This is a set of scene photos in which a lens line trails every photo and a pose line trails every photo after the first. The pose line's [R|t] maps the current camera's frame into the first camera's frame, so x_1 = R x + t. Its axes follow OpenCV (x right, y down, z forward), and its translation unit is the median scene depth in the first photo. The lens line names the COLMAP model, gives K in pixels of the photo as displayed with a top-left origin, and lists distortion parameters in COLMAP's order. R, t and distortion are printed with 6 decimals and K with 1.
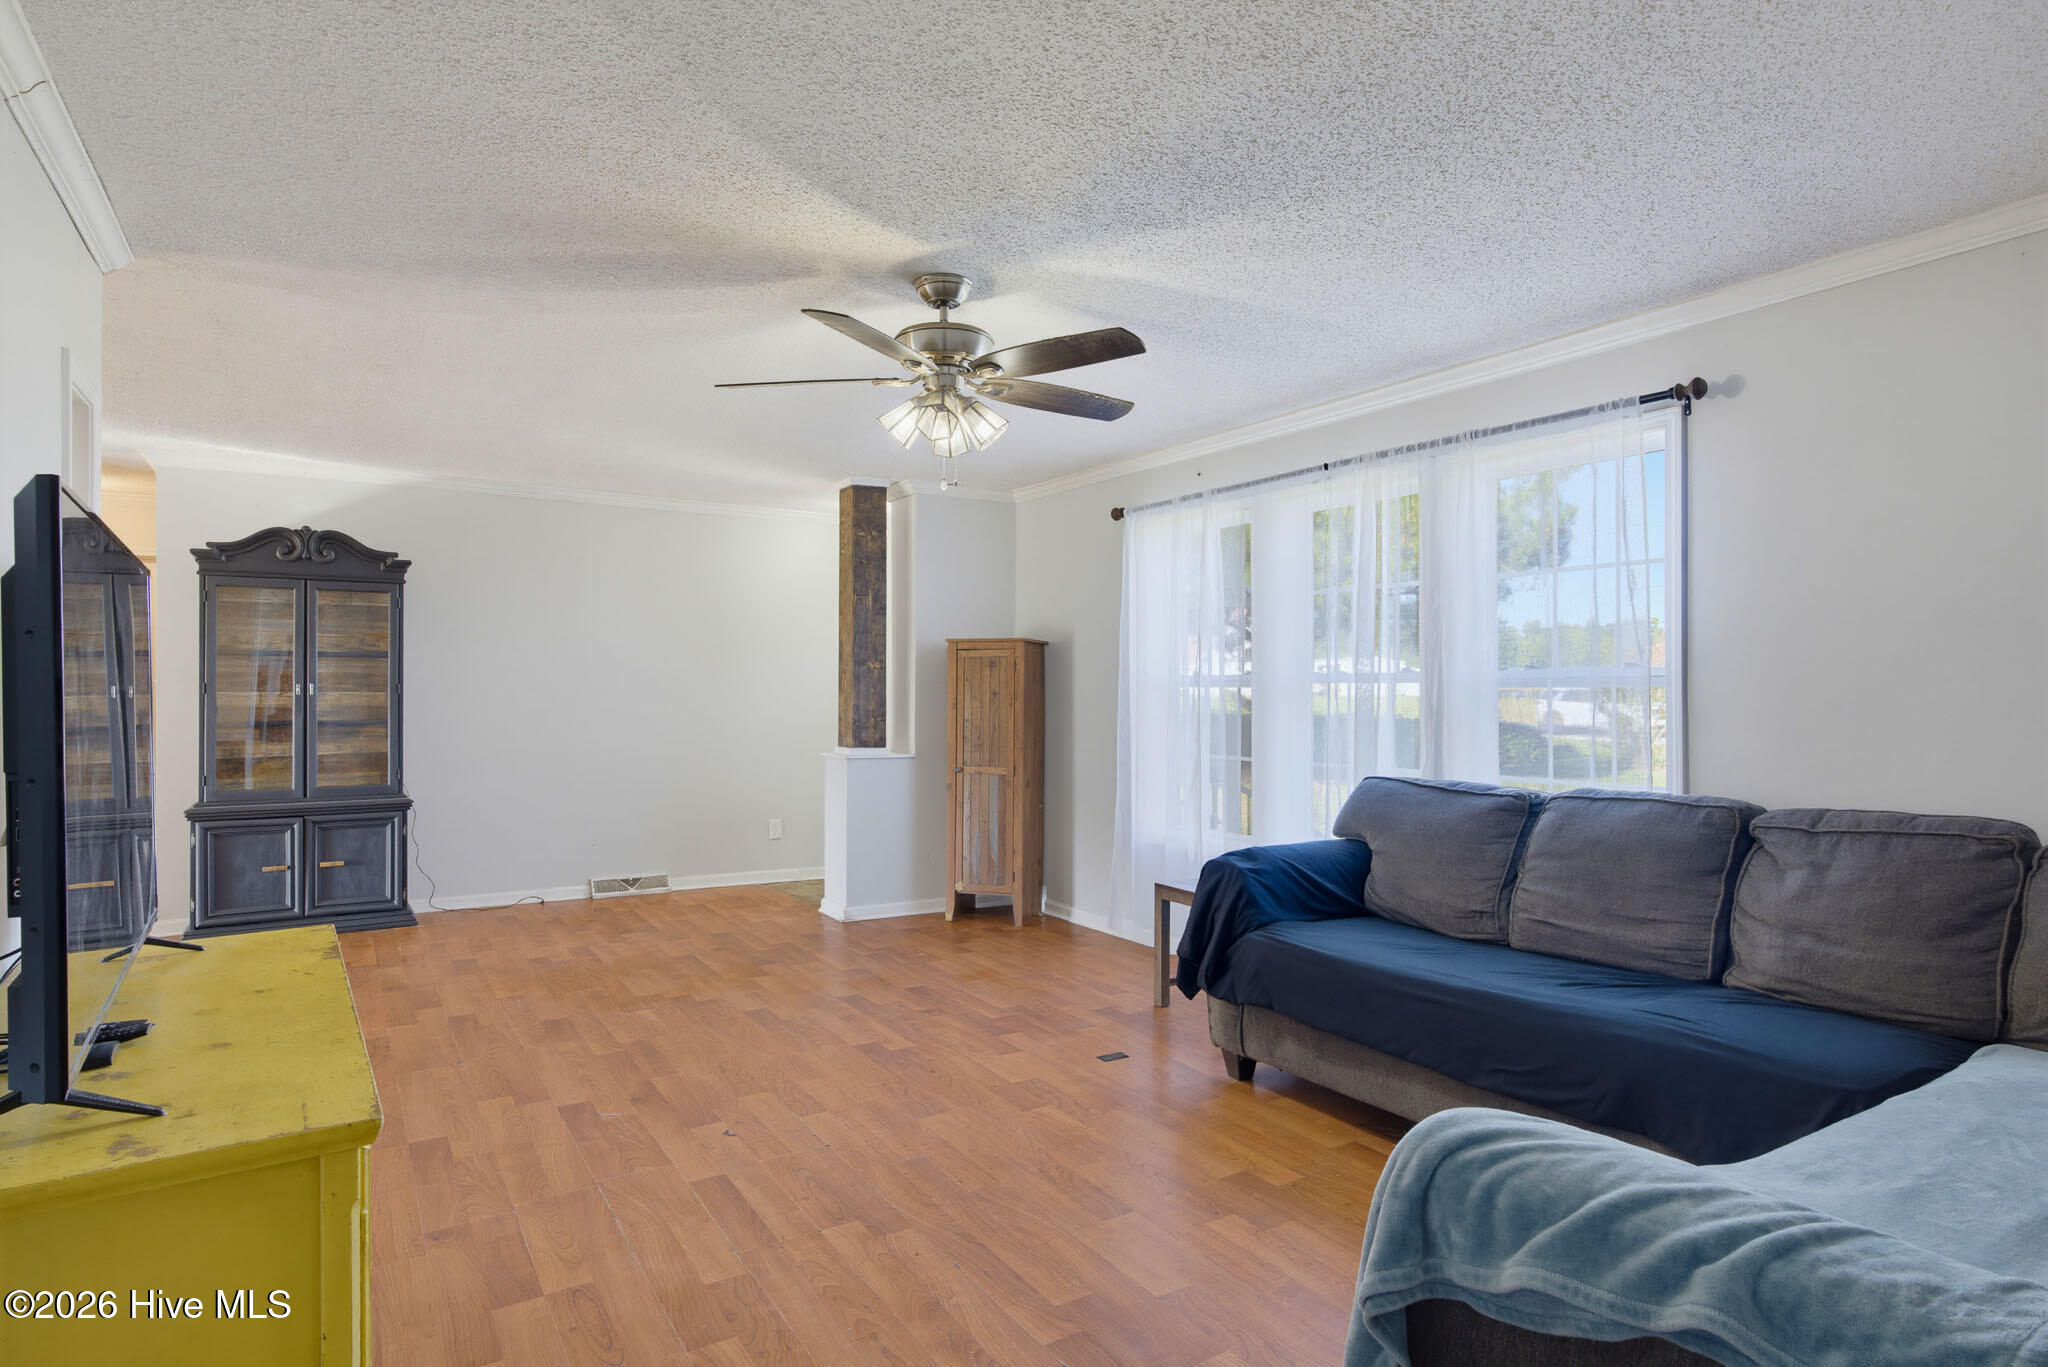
lens RADIAL K [[1111.2, 0, 1040.3], [0, 1111.2, 683.0], [0, 0, 1]] dist [0.001825, 0.001135]
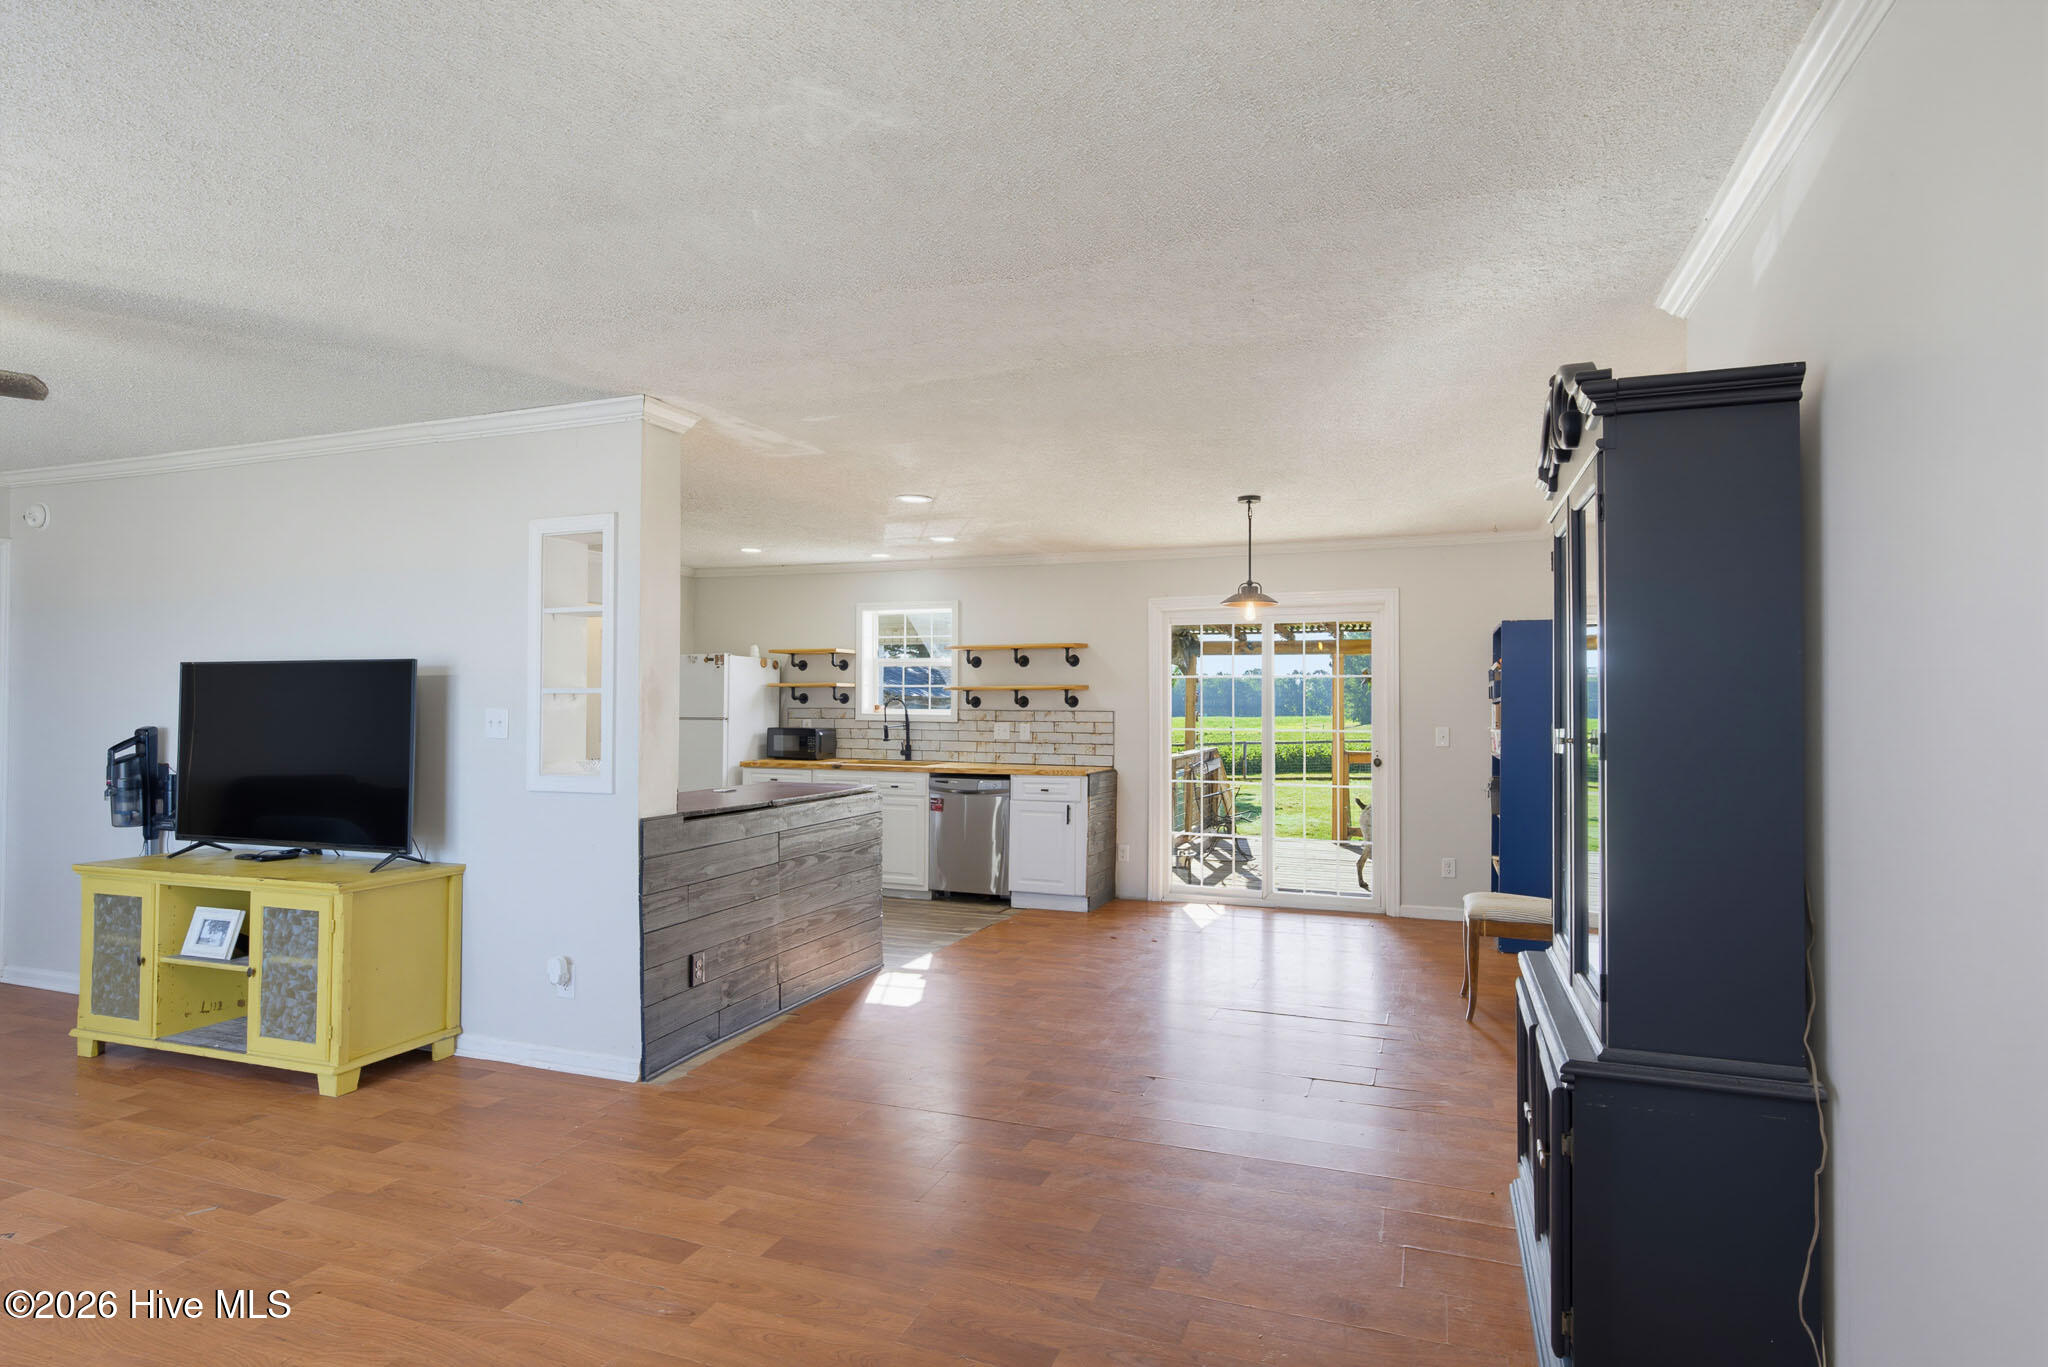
lens RADIAL K [[1081.2, 0, 1027.8], [0, 1081.2, 683.7], [0, 0, 1]] dist [-0.004296, 0.006752]
pose [[-0.808609, -0.009461, -0.588270, -0.372906], [0.003693, 0.999769, -0.021155, -0.012111], [0.588334, -0.019279, -0.808388, 1.919093]]
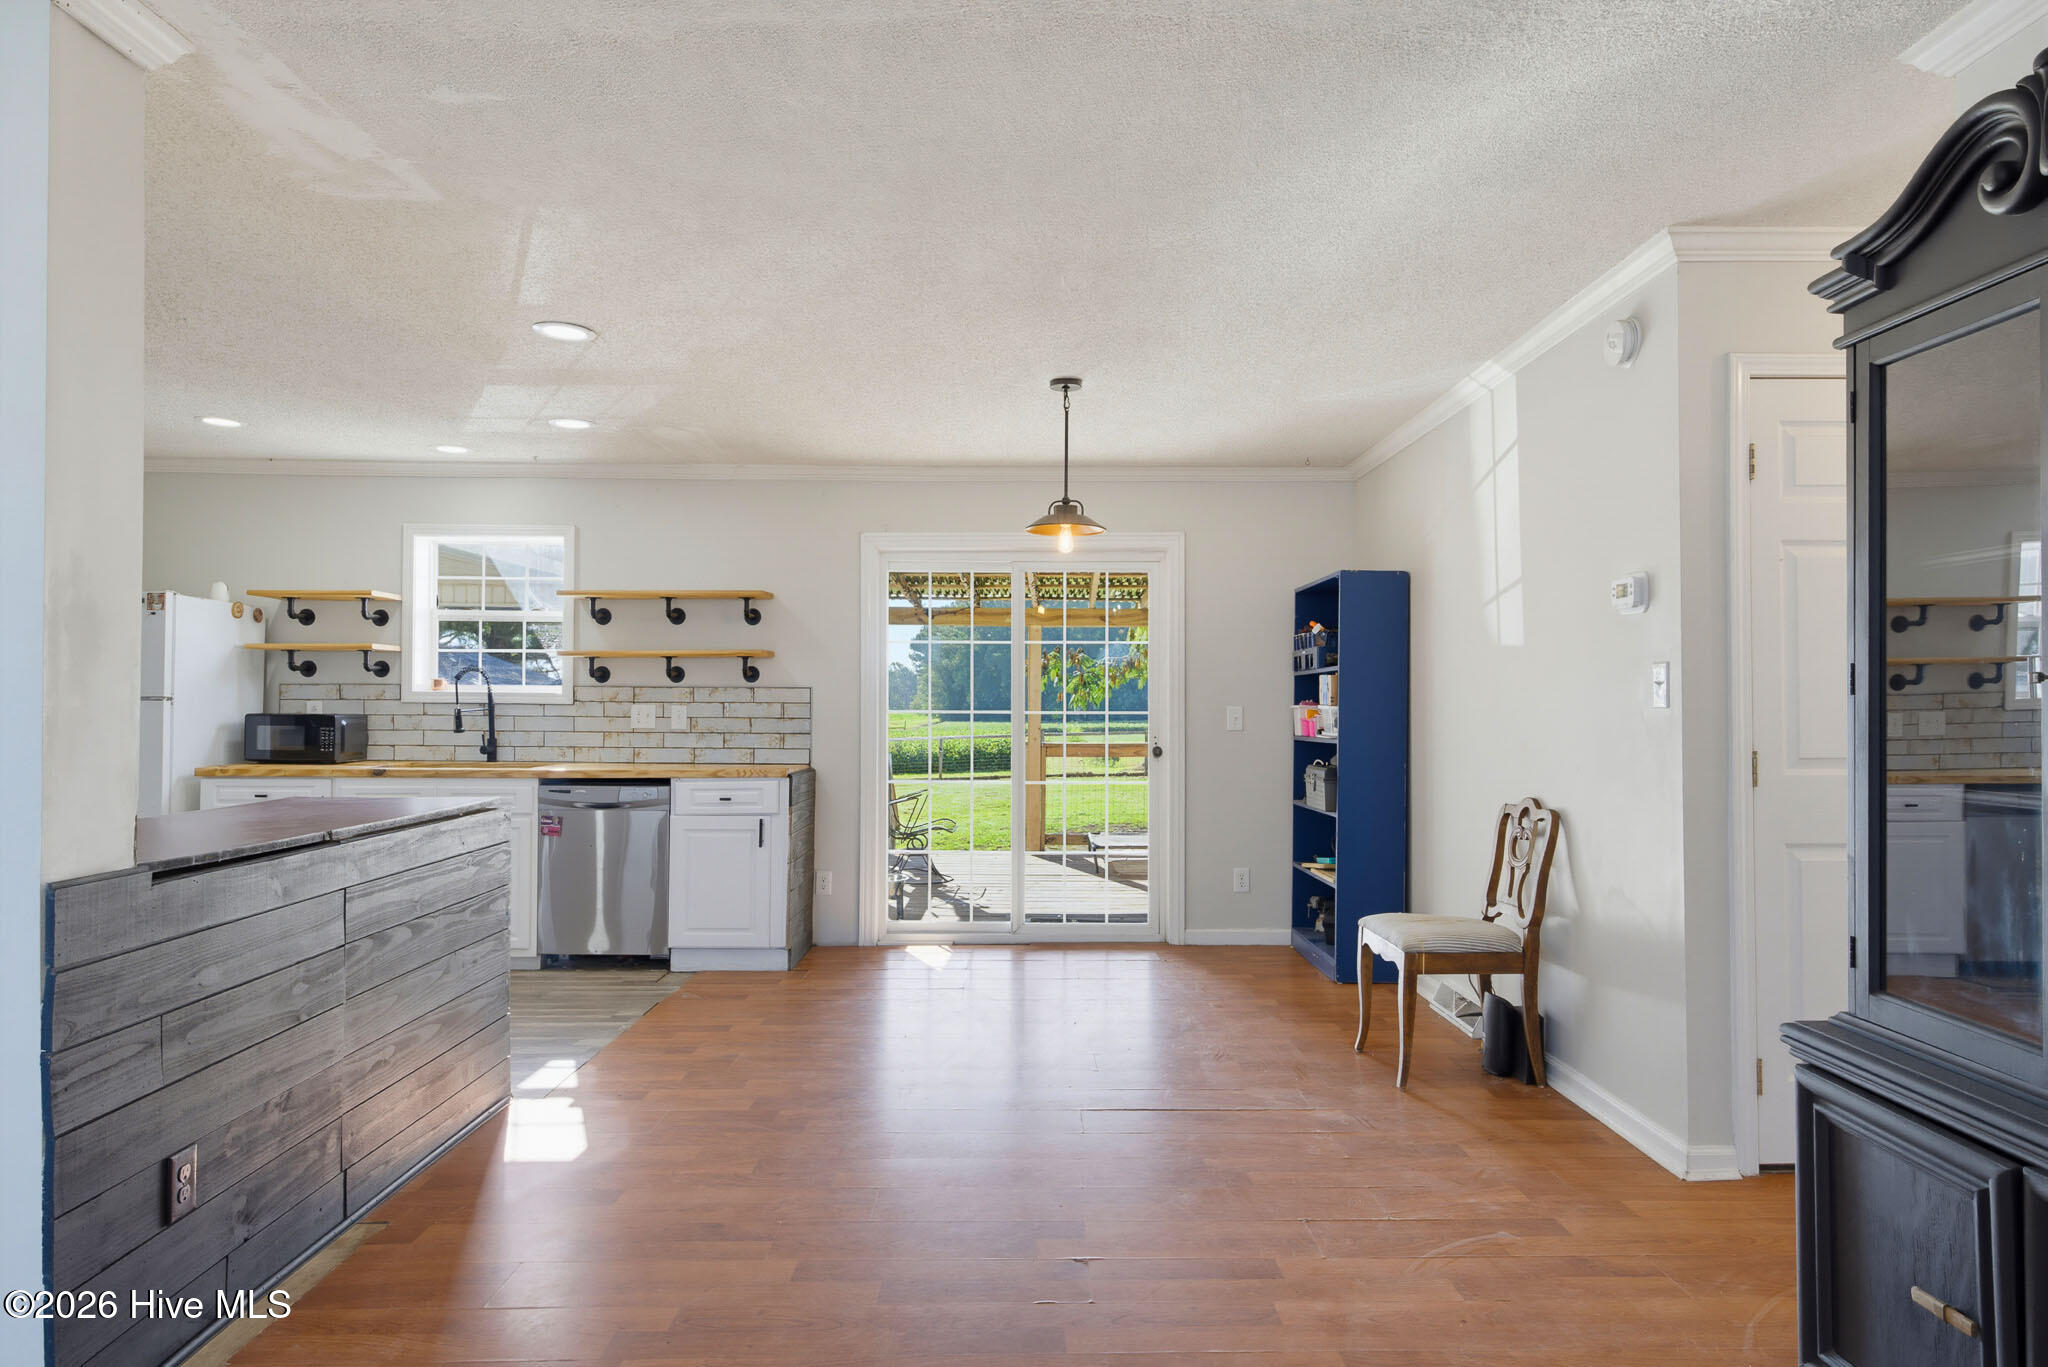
lens RADIAL K [[1205.7, 0, 1024.0], [0, 1205.7, 683.5], [0, 0, 1]] dist [0.003230, 0.001334]
pose [[-0.534463, -0.010830, -0.845122, -0.469298], [0.003846, 0.999876, -0.015245, 0.018189], [0.845183, -0.011398, -0.534355, 1.484832]]
